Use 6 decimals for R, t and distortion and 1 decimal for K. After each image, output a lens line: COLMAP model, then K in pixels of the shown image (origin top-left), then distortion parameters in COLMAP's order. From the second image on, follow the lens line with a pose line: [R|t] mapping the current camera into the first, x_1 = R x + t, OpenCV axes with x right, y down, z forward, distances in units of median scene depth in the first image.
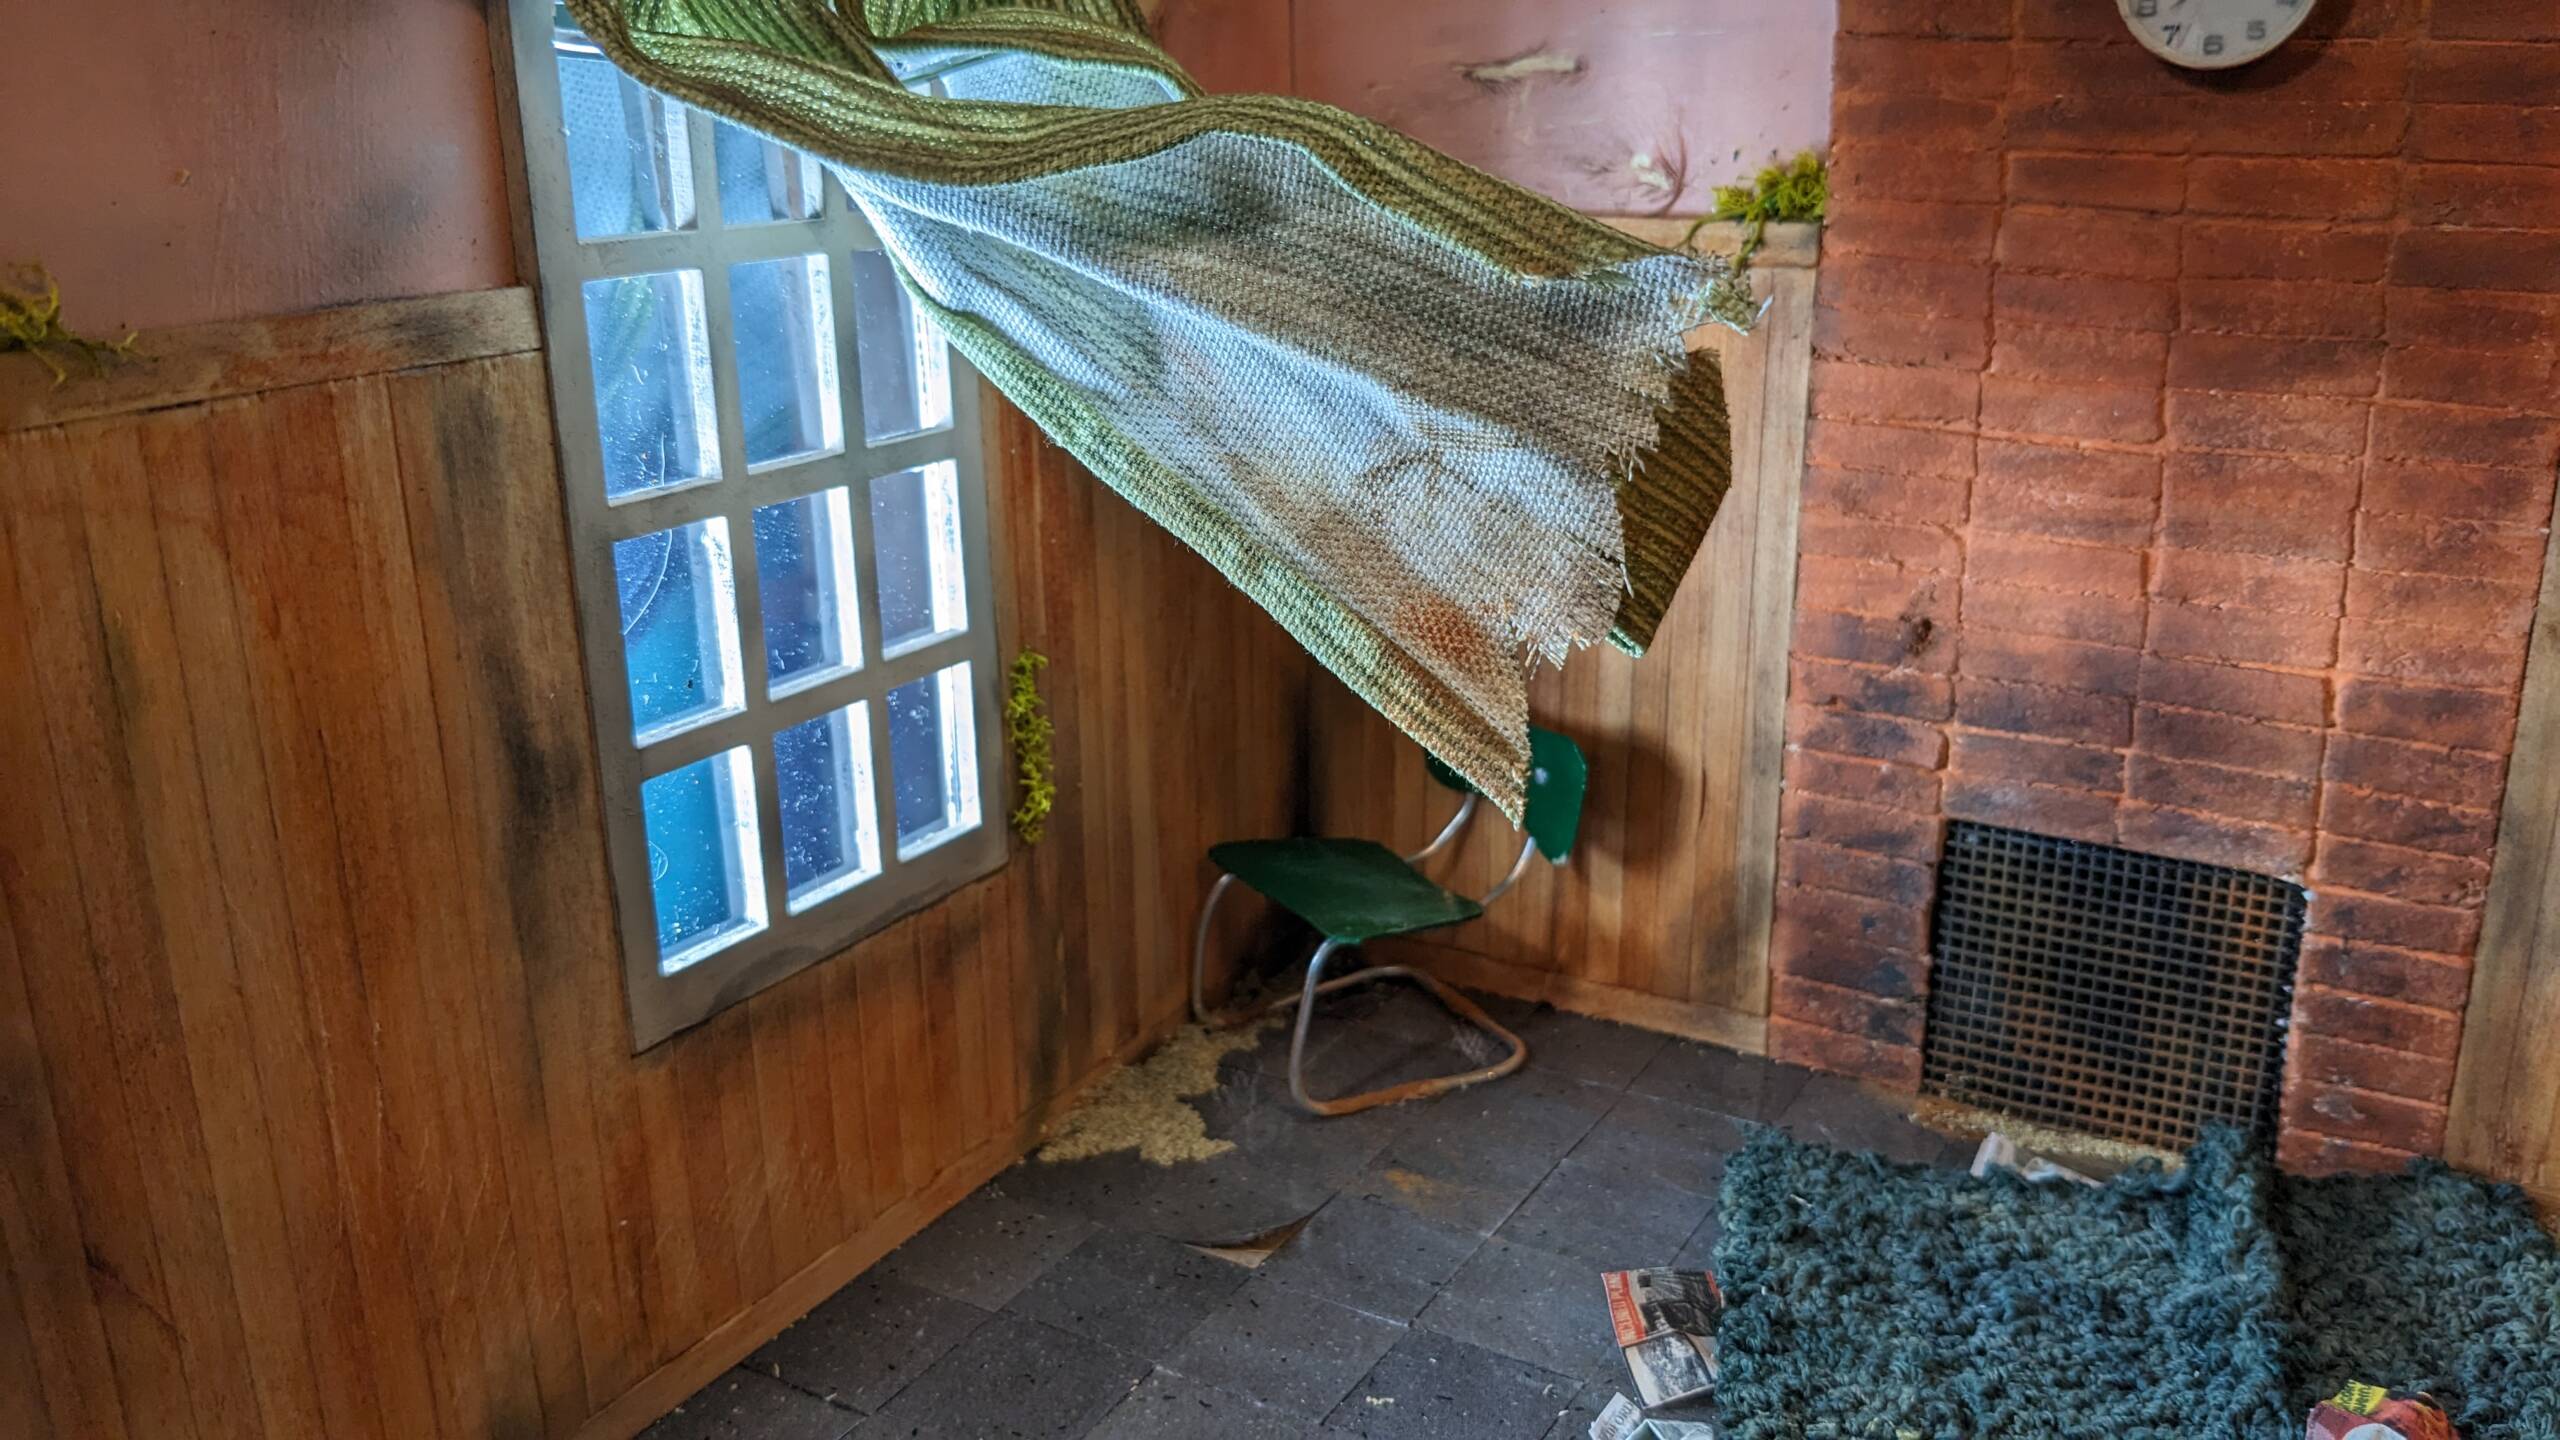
lens RADIAL K [[2050.1, 0, 1338.5], [0, 2050.1, 705.8], [0, 0, 1]] dist [0.030530, -0.103551]
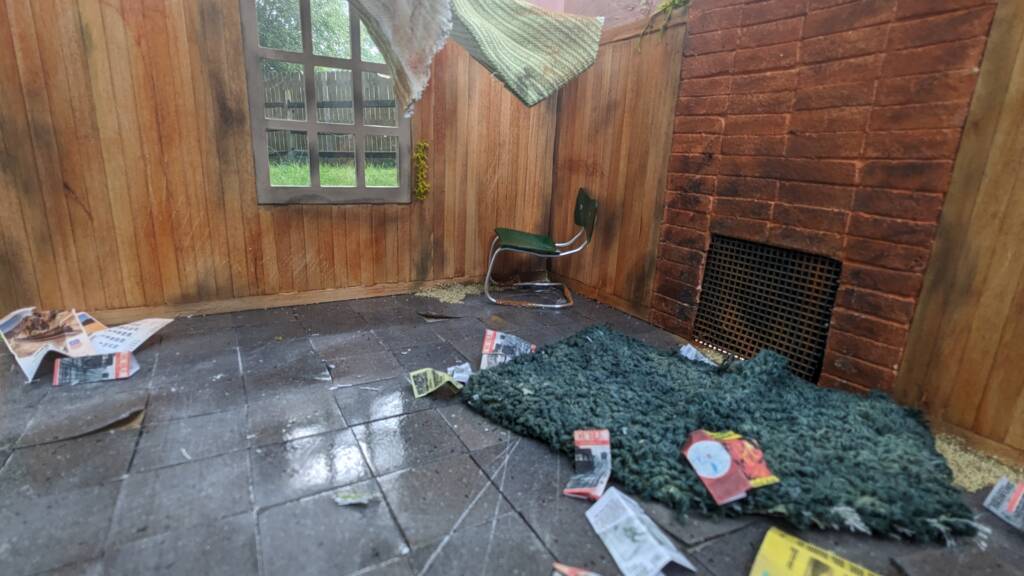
lens RADIAL K [[493.0, 0, 512.0], [0, 493.0, 288.0], [0, 0, 1]] dist [-0.000039, -0.000235]
pose [[0.864264, 0.174123, -0.471941, 0.453400], [-0.195896, 0.980620, 0.003056, 0.200818], [0.463327, 0.089810, 0.881625, 0.382822]]
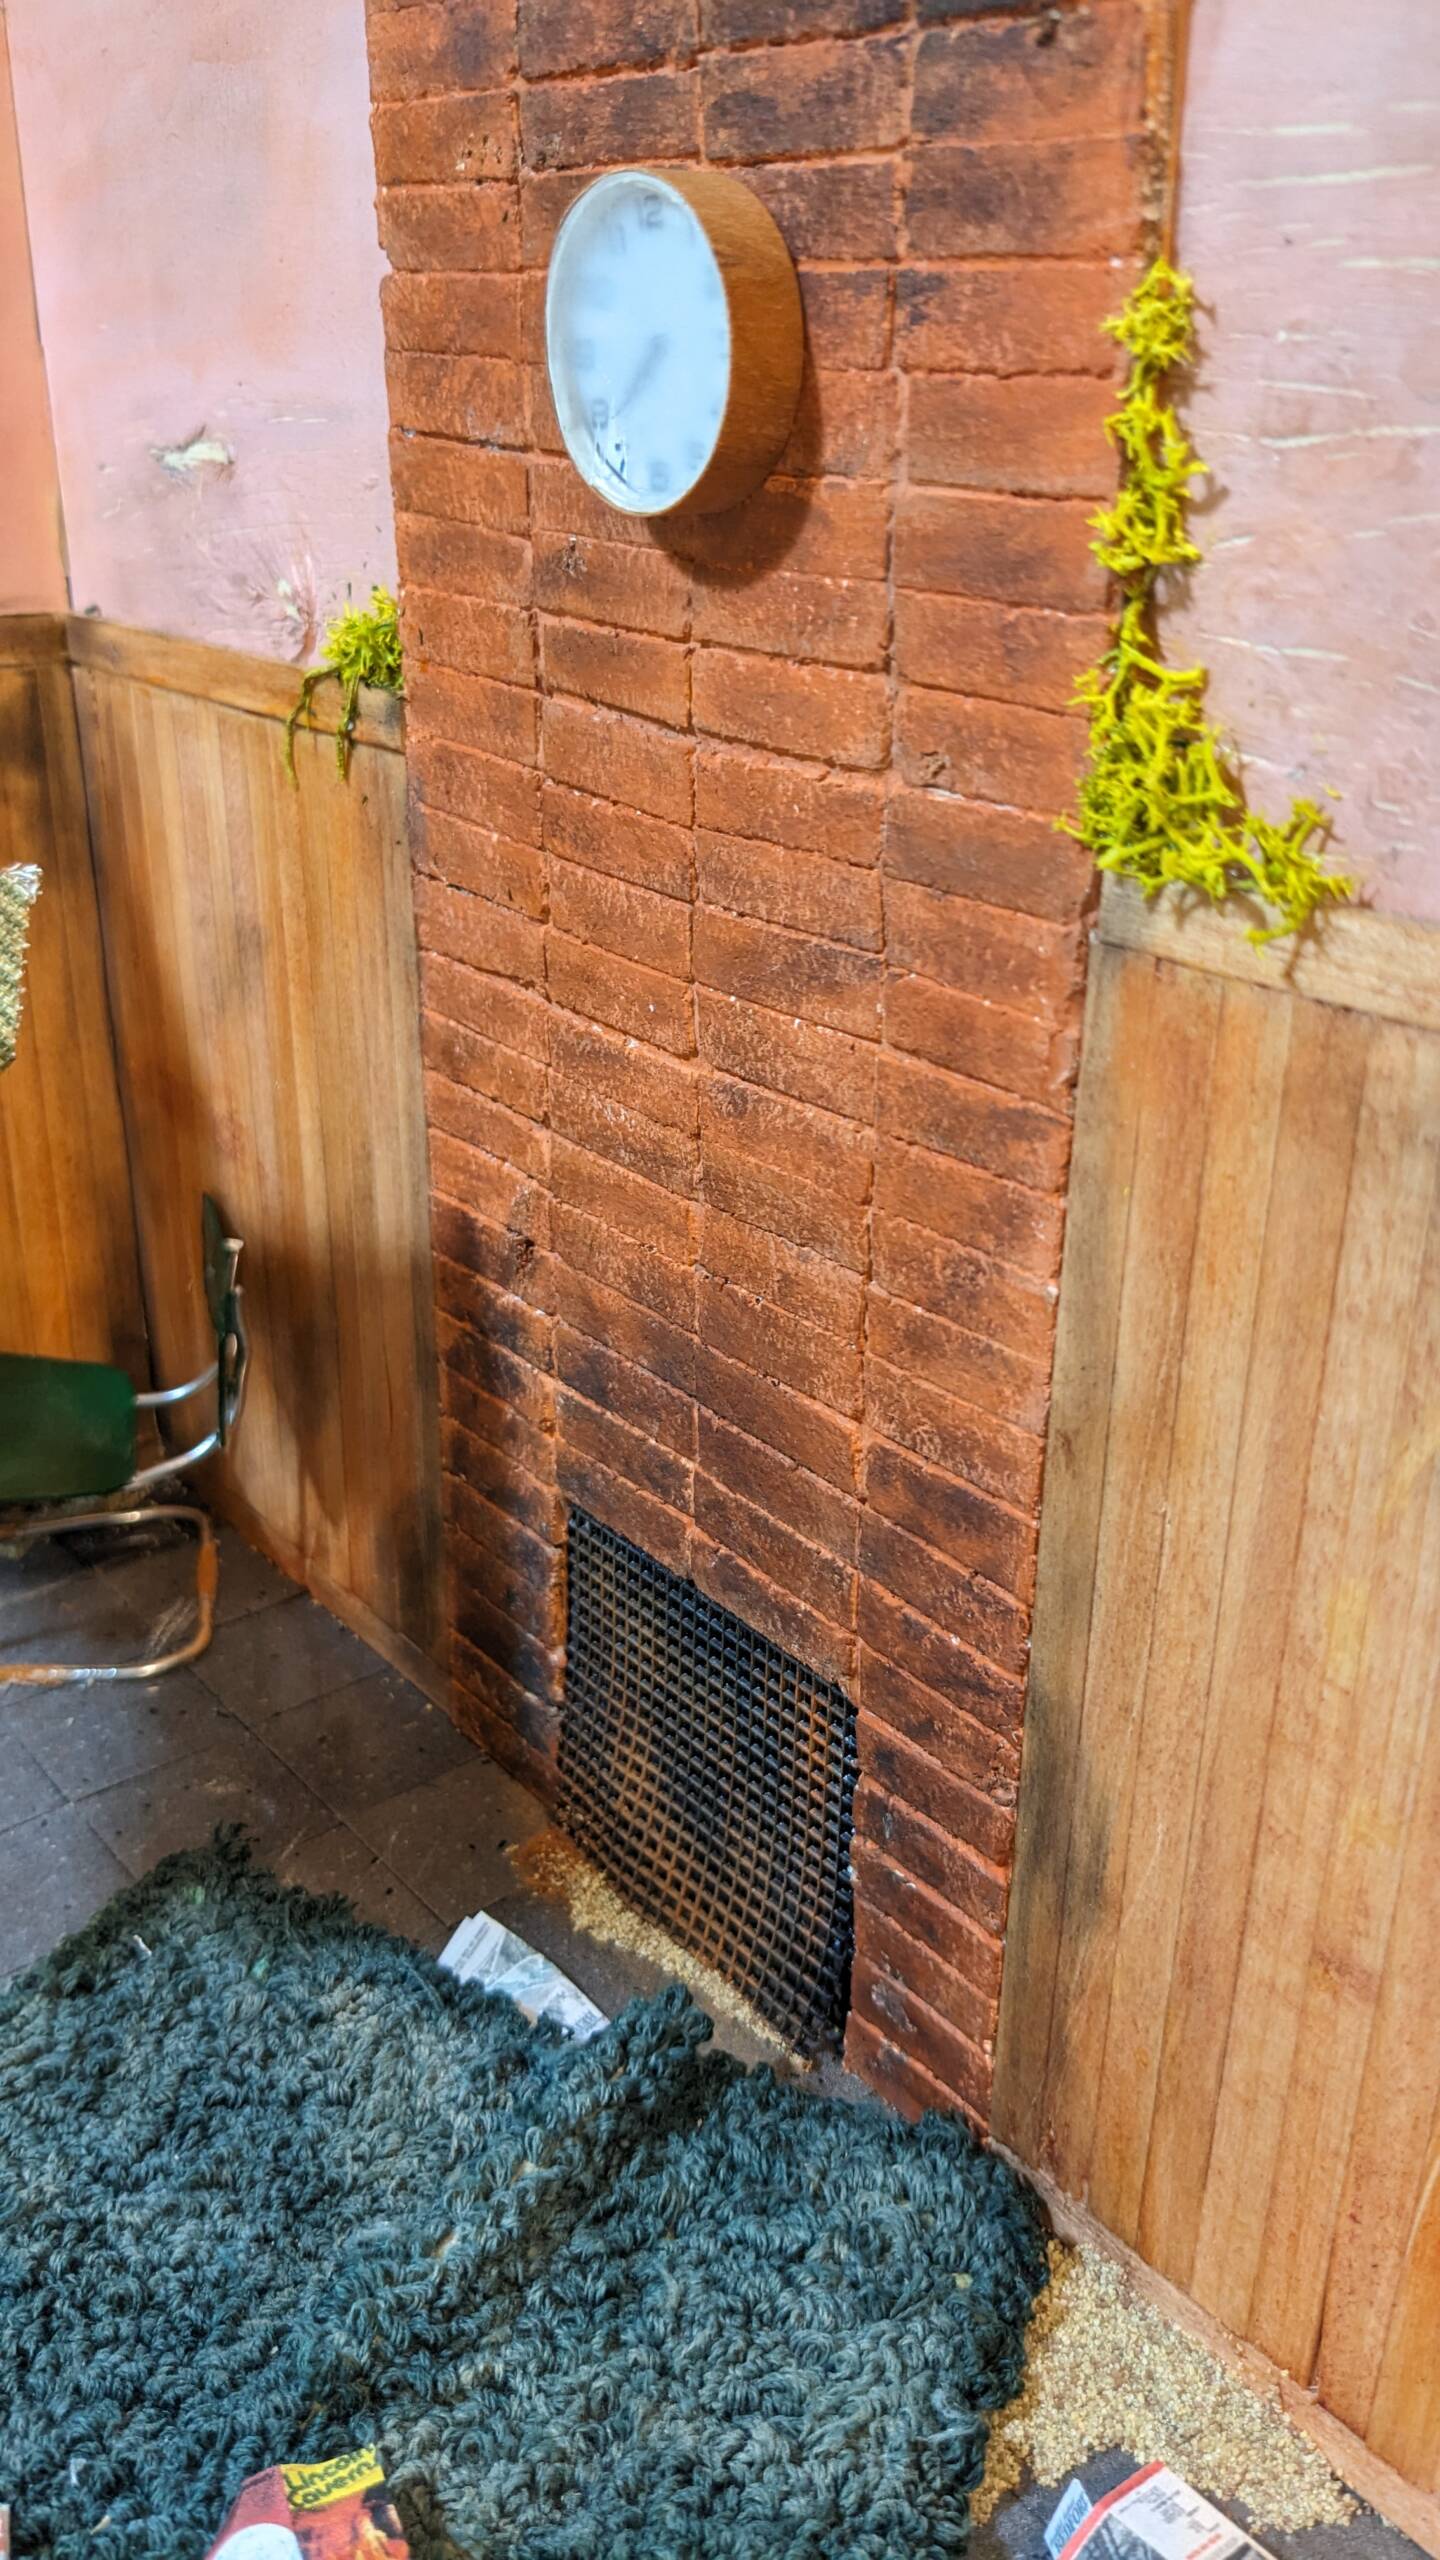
lens RADIAL K [[2050.1, 0, 720.0], [0, 2050.1, 1280.0], [0, 0, 1]] dist [0.030530, -0.103551]
pose [[0.936771, 0.159057, -0.311706, 0.675372], [-0.118841, 0.982395, 0.144144, -0.164607], [0.329146, -0.097986, 0.939181, 0.359117]]
